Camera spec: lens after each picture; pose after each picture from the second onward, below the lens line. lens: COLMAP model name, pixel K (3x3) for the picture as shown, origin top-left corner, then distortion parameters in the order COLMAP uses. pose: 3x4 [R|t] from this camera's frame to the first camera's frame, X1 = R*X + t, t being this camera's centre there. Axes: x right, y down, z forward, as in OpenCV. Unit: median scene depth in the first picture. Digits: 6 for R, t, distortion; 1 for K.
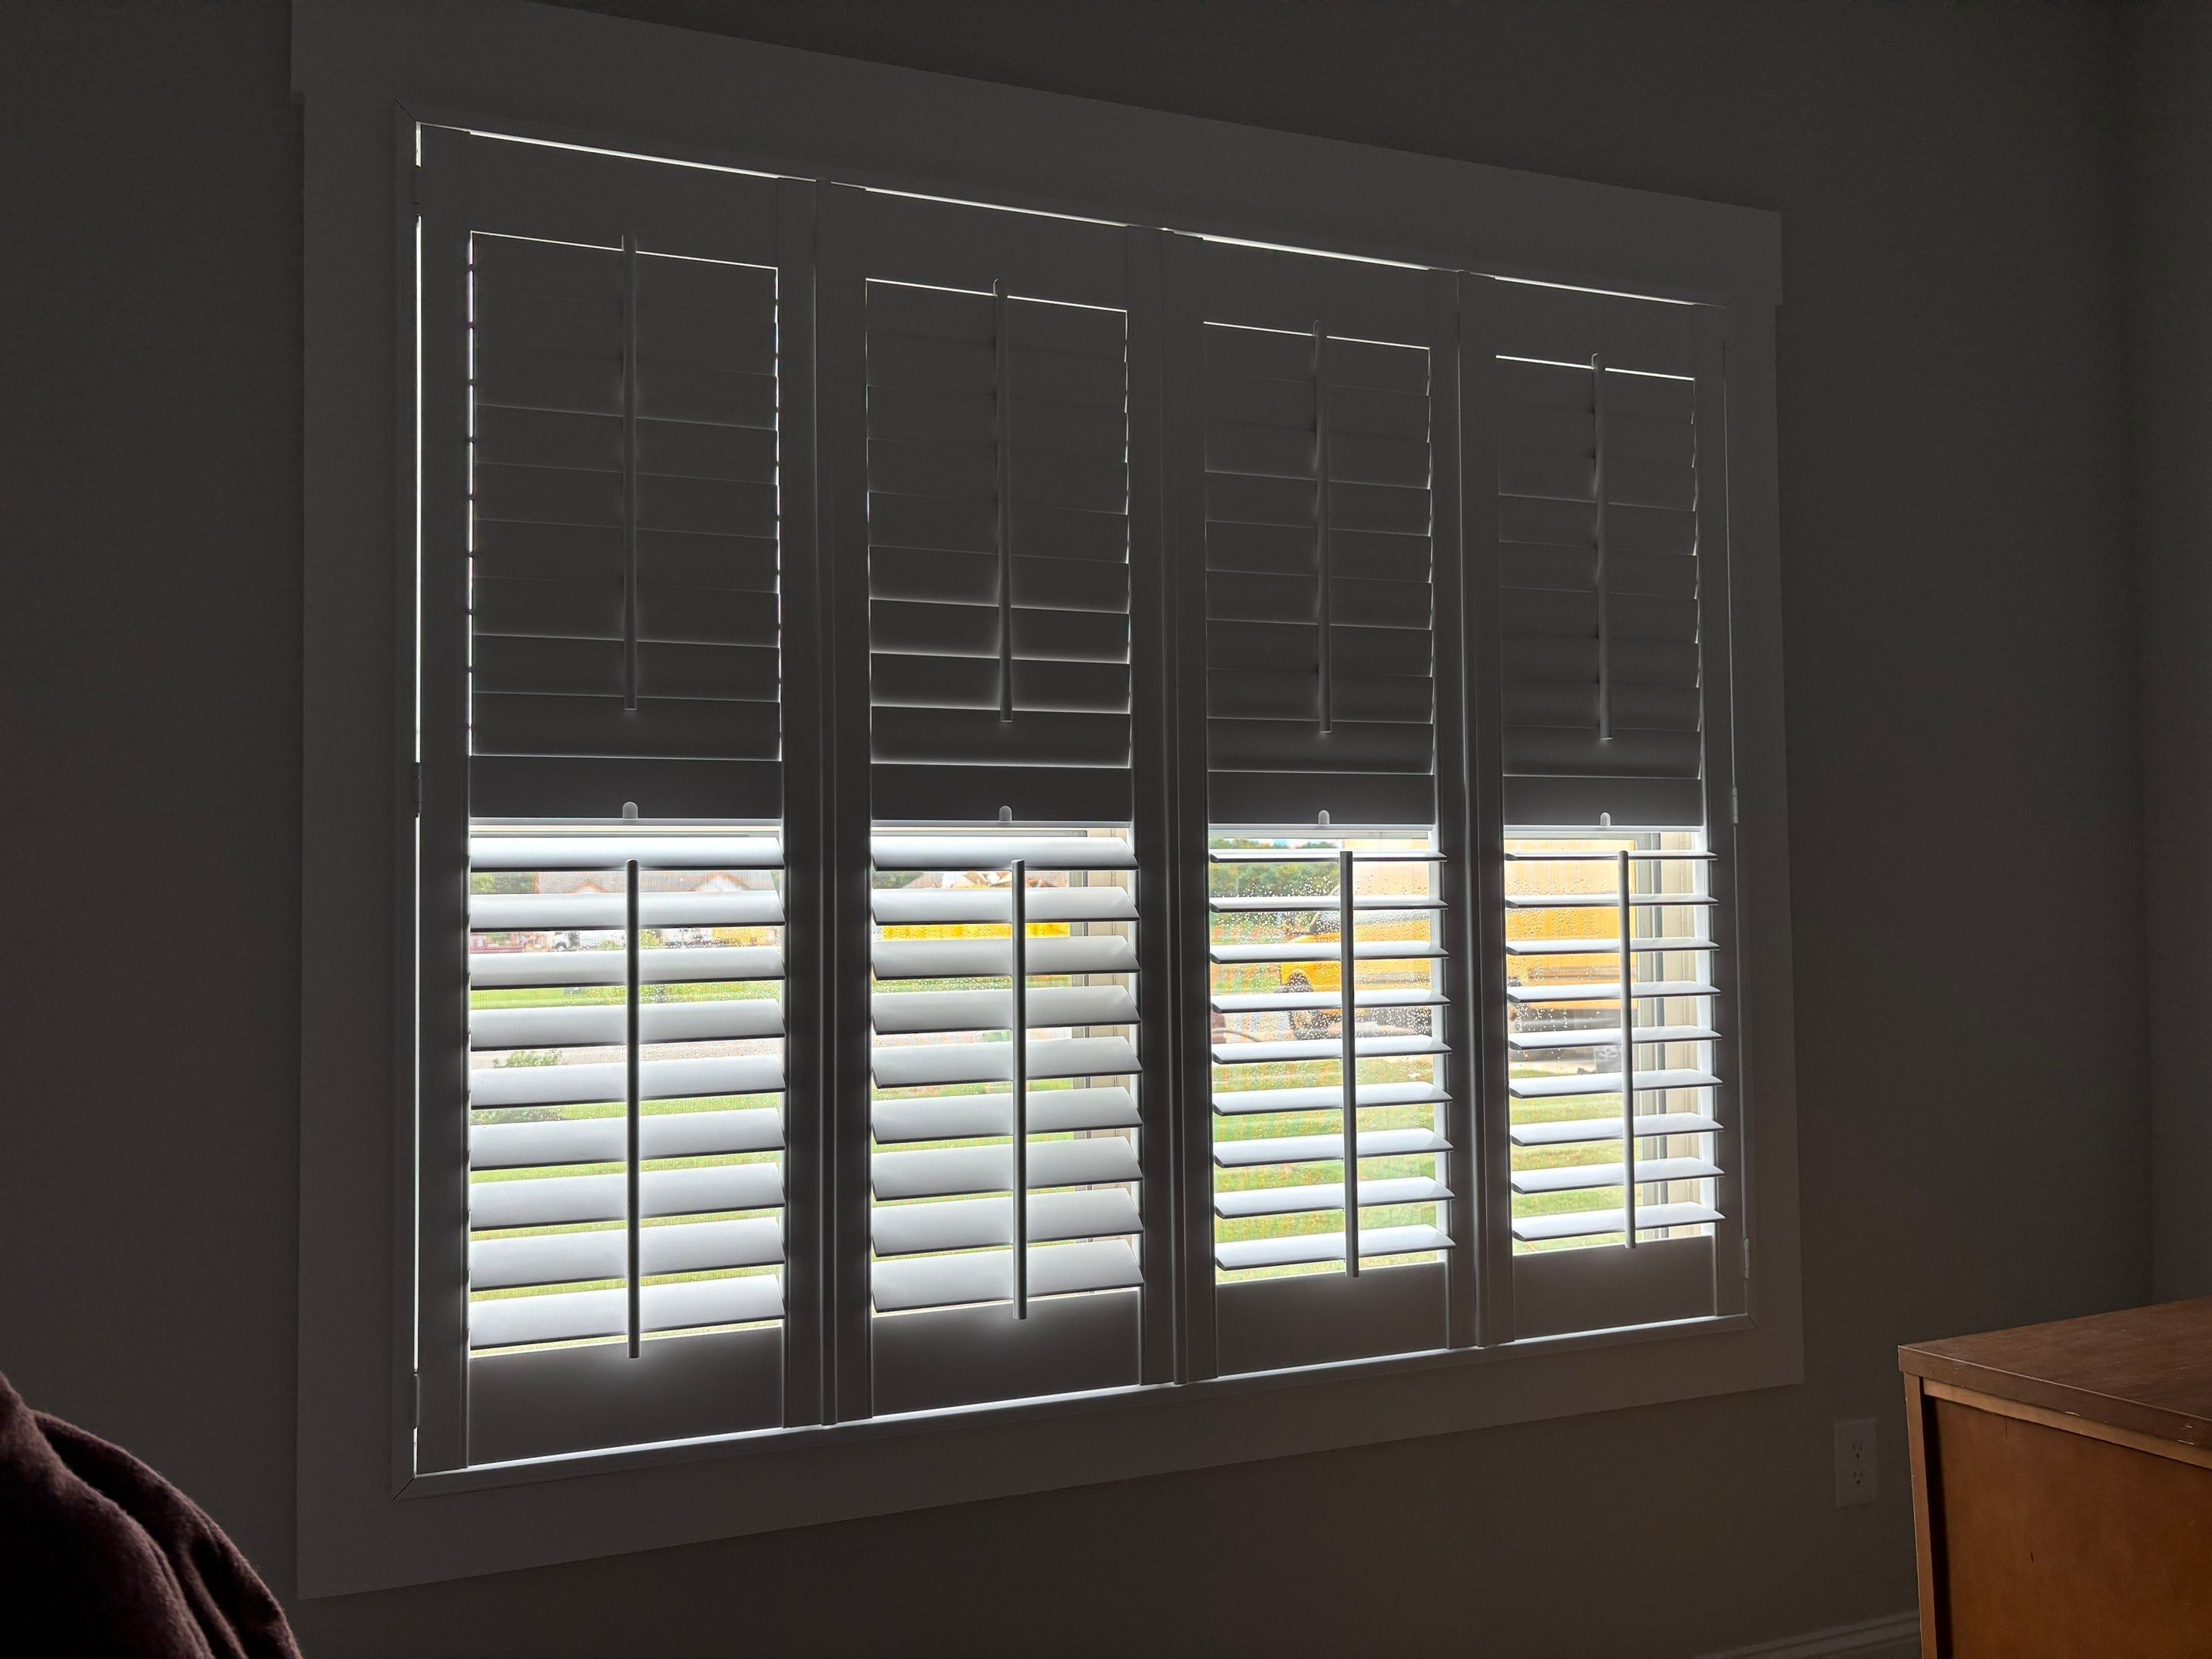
lens RADIAL K [[1677.3, 0, 1111.7], [0, 1677.3, 831.9], [0, 0, 1]] dist [0.000200, -0.007343]
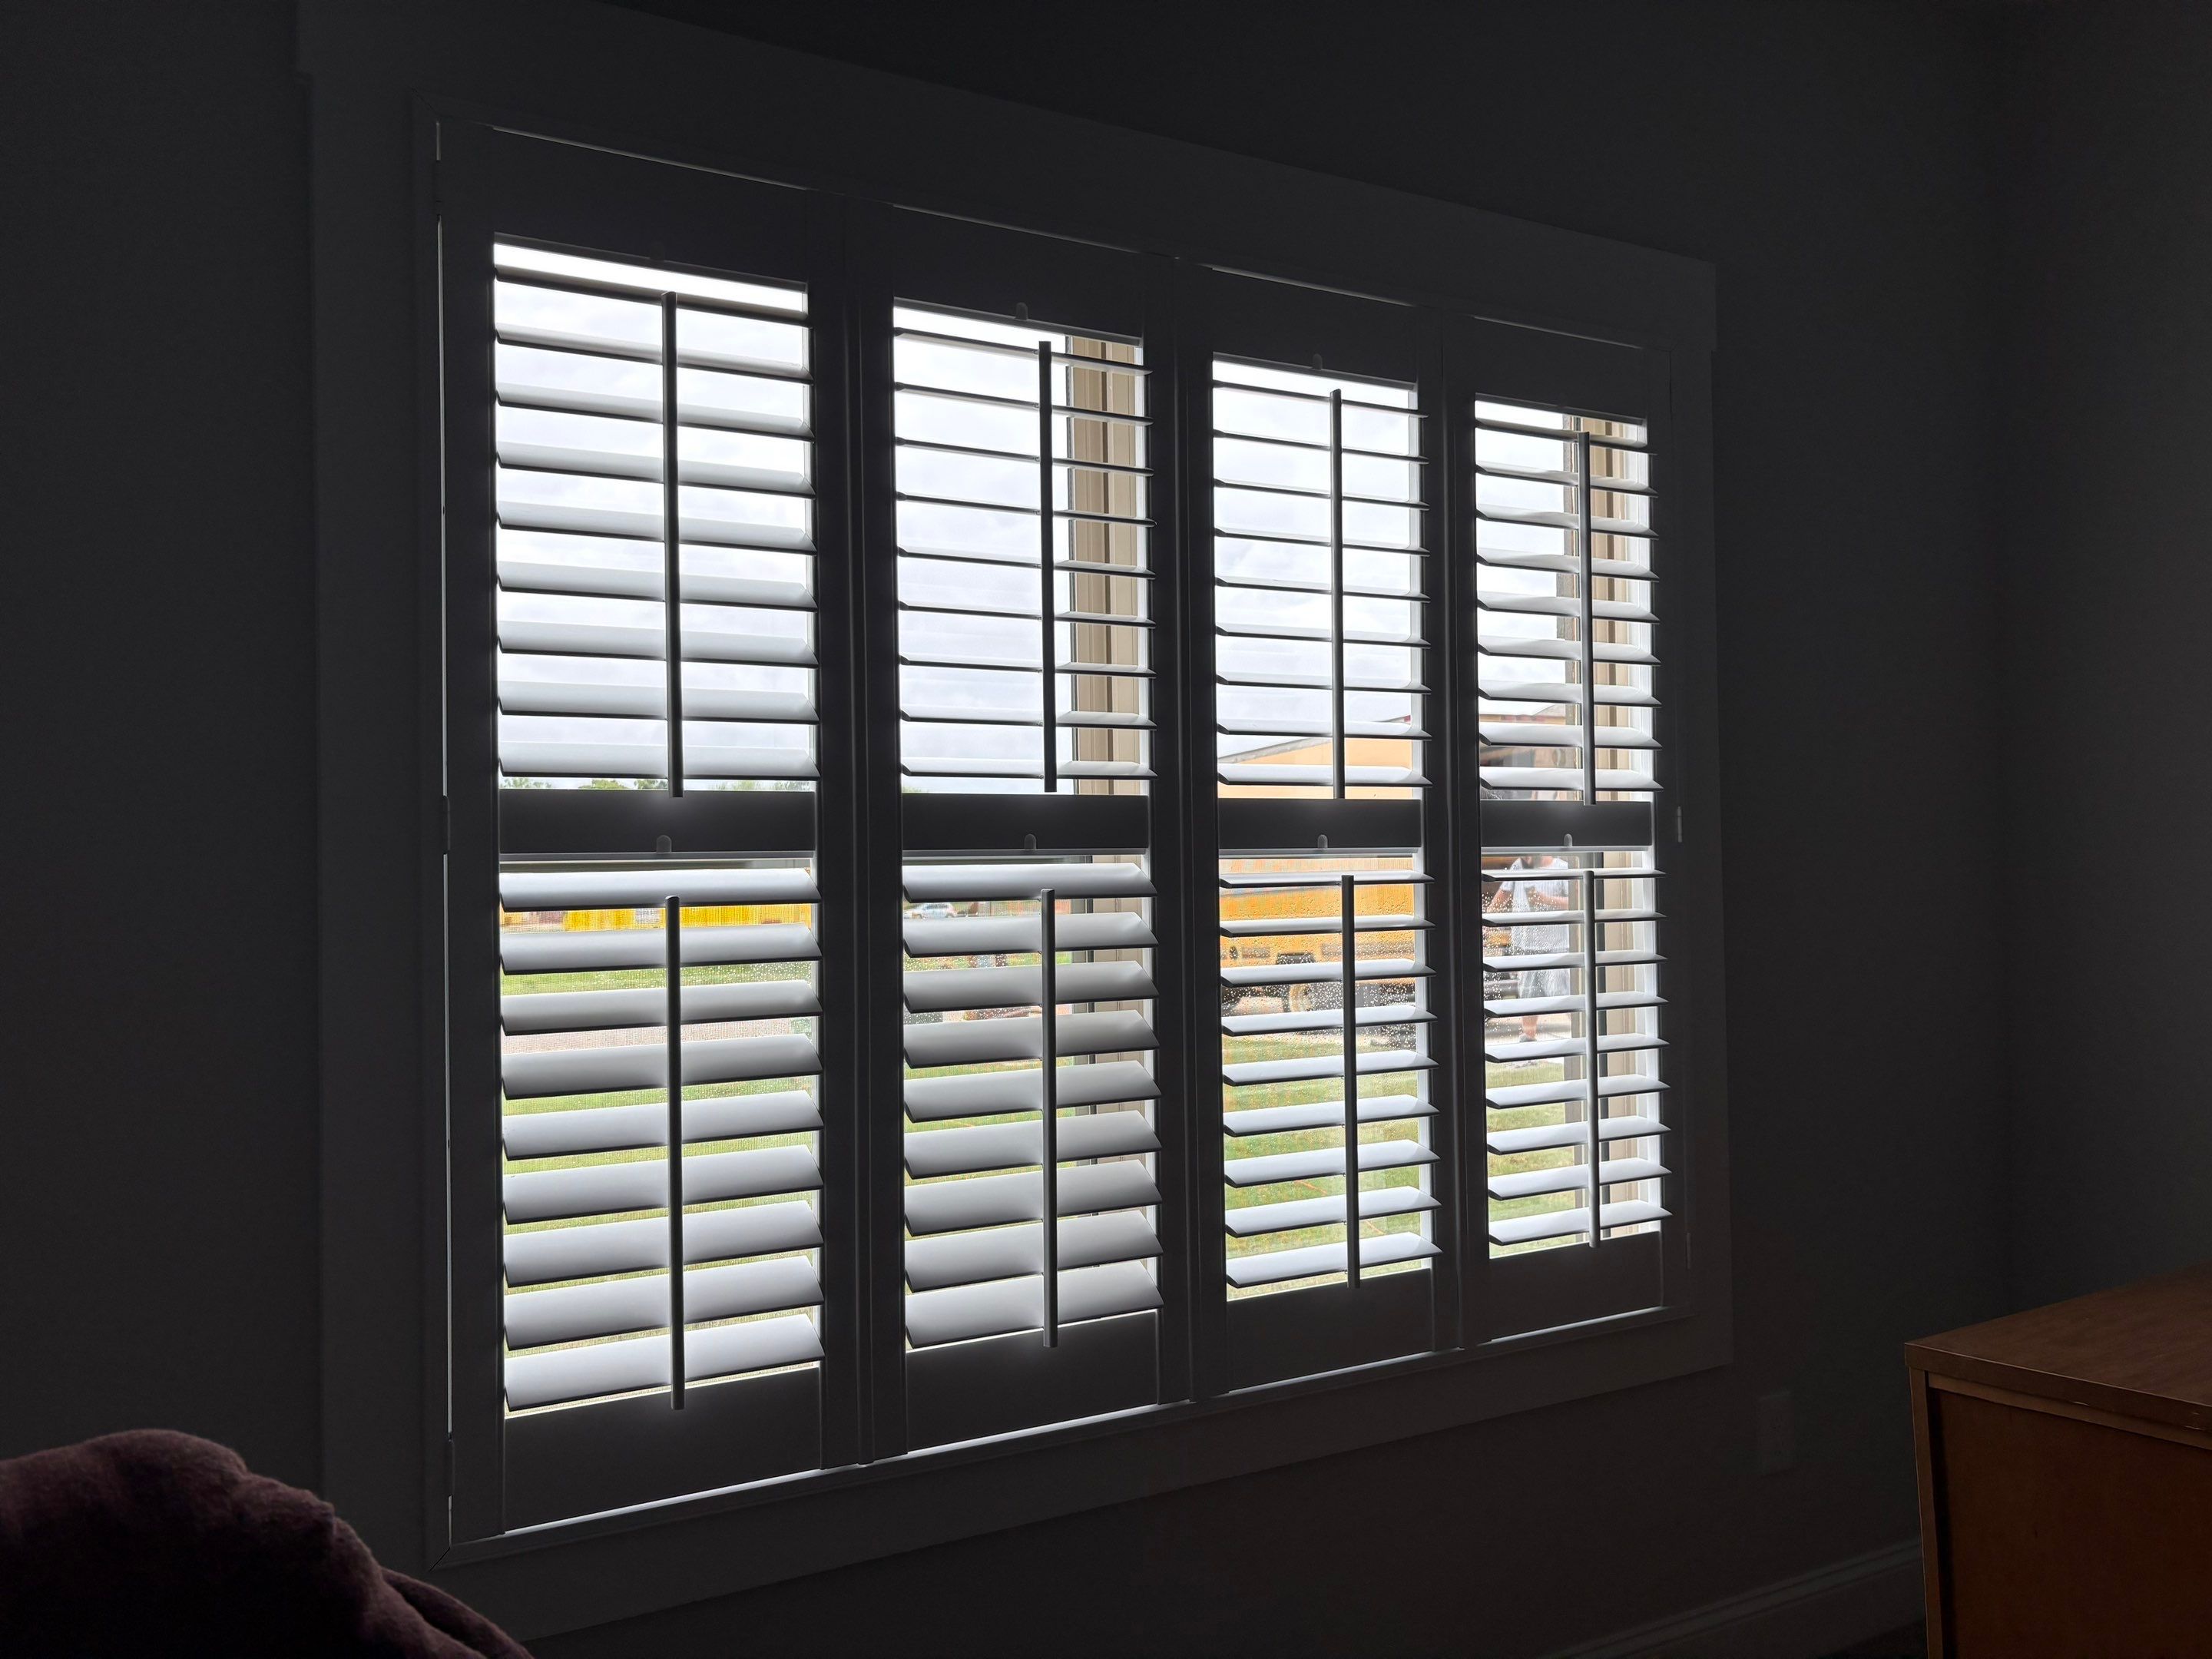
lens RADIAL K [[1677.3, 0, 1121.0], [0, 1677.3, 828.2], [0, 0, 1]] dist [0.000200, -0.007343]
pose [[0.988459, 0.001364, 0.151483, -0.165697], [-0.004054, 0.999839, 0.017452, -0.037634], [-0.151434, -0.017865, 0.988306, 0.004972]]
